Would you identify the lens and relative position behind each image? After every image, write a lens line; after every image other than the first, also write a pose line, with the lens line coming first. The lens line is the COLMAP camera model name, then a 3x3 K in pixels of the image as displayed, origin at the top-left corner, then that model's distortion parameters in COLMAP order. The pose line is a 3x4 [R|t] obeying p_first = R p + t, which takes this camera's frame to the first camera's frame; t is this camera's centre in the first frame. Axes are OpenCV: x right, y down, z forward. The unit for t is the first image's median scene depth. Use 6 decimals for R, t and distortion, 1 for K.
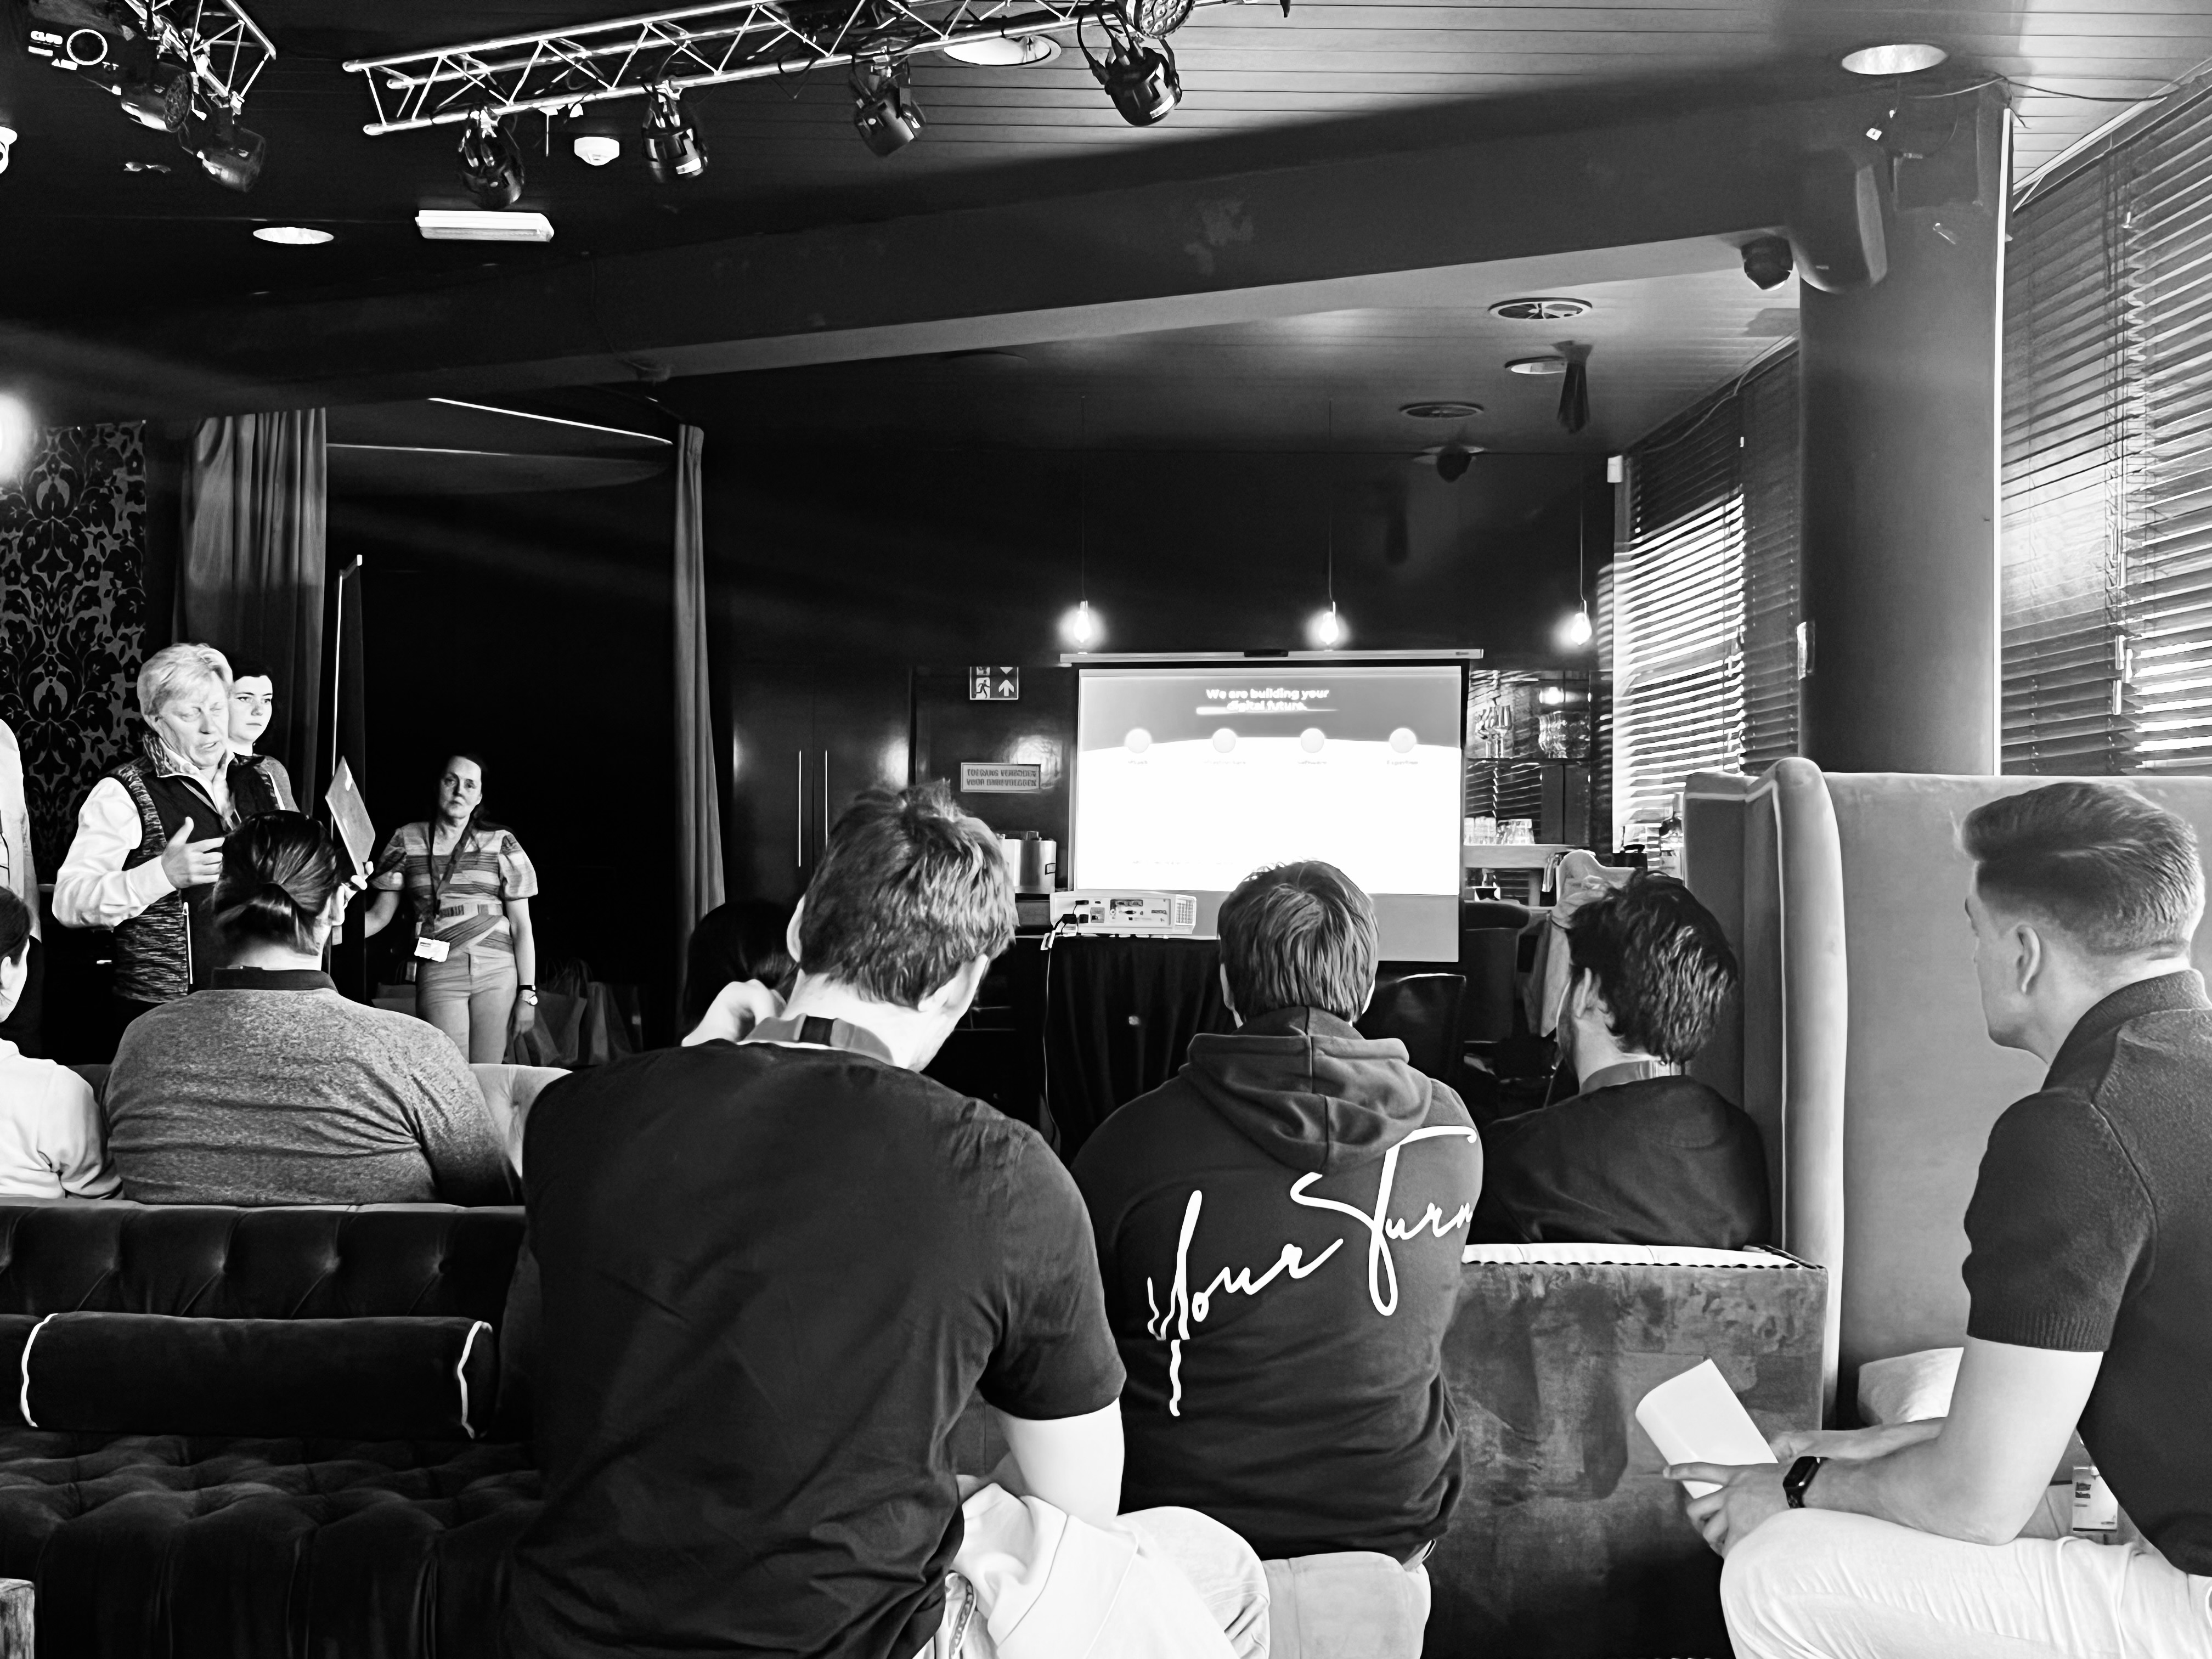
lens RADIAL K [[2783.7, 0, 1099.6], [0, 2783.7, 824.1], [0, 0, 1]] dist [0.019353, 0.000000]
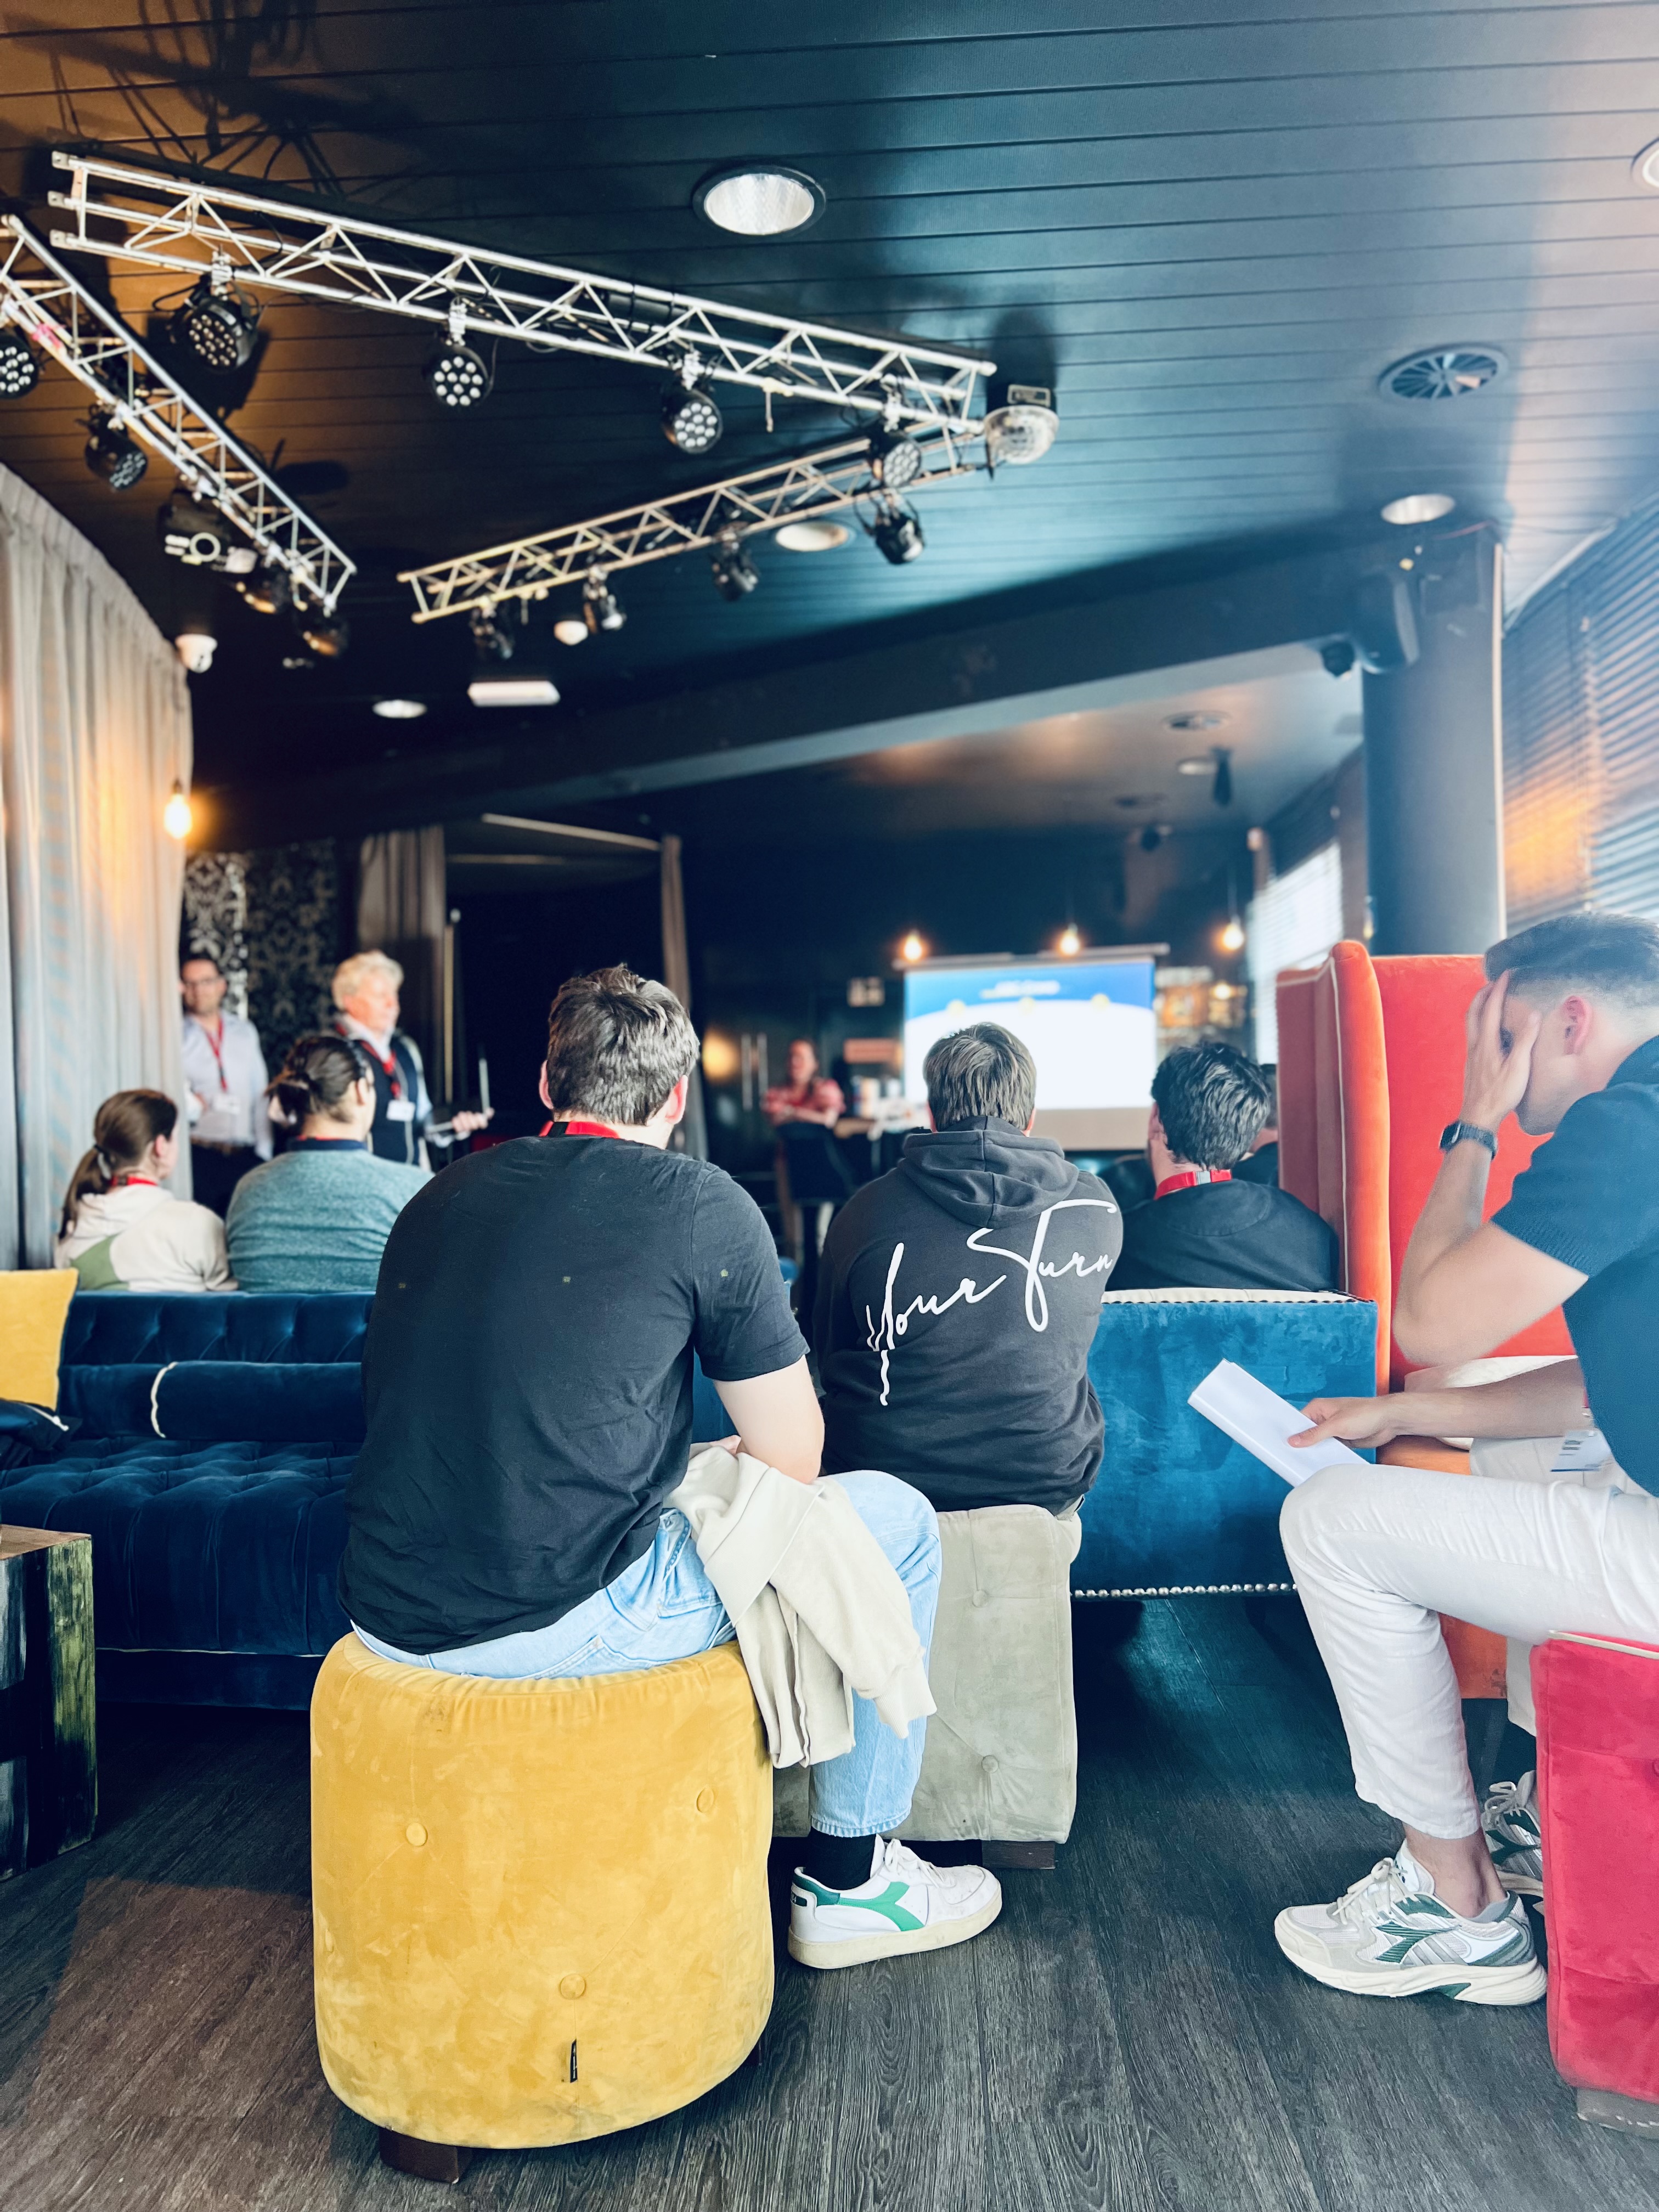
lens RADIAL K [[1638.0, 0, 826.0], [0, 1638.0, 1127.6], [0, 0, 1]] dist [0.029330, -0.076948]
pose [[0.995687, -0.030340, -0.087672, 0.062468], [0.031470, 0.999438, 0.011539, 0.054444], [0.087273, -0.014249, 0.996083, 0.165686]]
